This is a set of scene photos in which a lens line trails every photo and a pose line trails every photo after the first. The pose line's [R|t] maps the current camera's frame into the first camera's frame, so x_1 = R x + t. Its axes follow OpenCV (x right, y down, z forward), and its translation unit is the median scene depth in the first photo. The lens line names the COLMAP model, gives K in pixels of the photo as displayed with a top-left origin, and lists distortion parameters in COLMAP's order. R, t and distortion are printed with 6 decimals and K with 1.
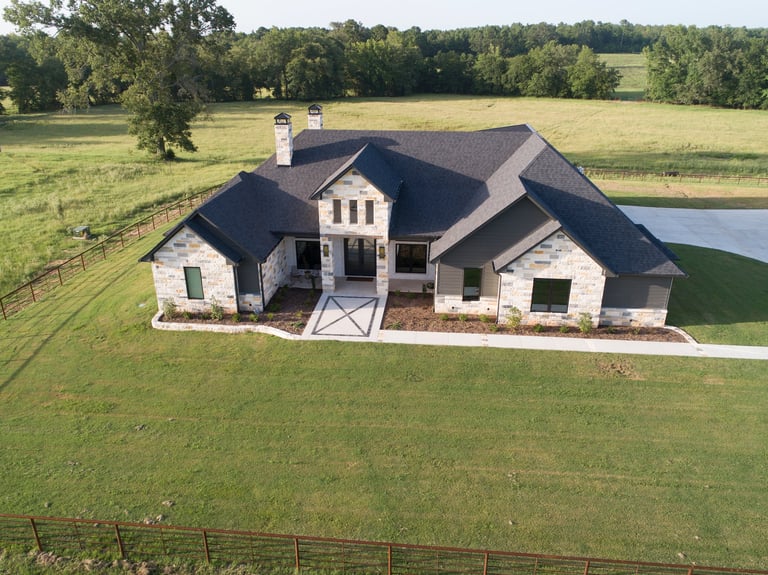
lens RADIAL K [[581.1, 0, 384.0], [0, 581.1, 287.5], [0, 0, 1]] dist [-0.013795, 0.005477]
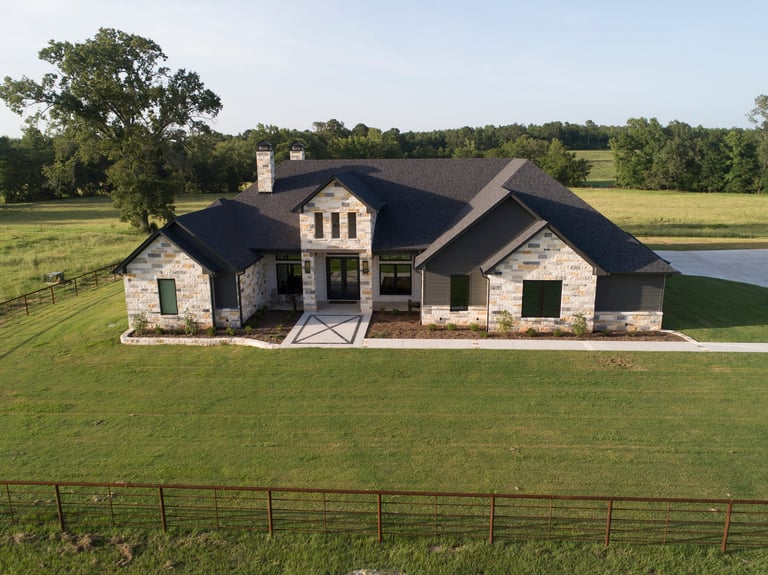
lens RADIAL K [[581.1, 0, 384.0], [0, 581.1, 287.5], [0, 0, 1]] dist [-0.013795, 0.005477]
pose [[0.999454, -0.016166, 0.028827, -0.001080], [0.020714, 0.986039, -0.165222, 0.140501], [-0.025754, 0.165729, 0.985835, 0.052609]]
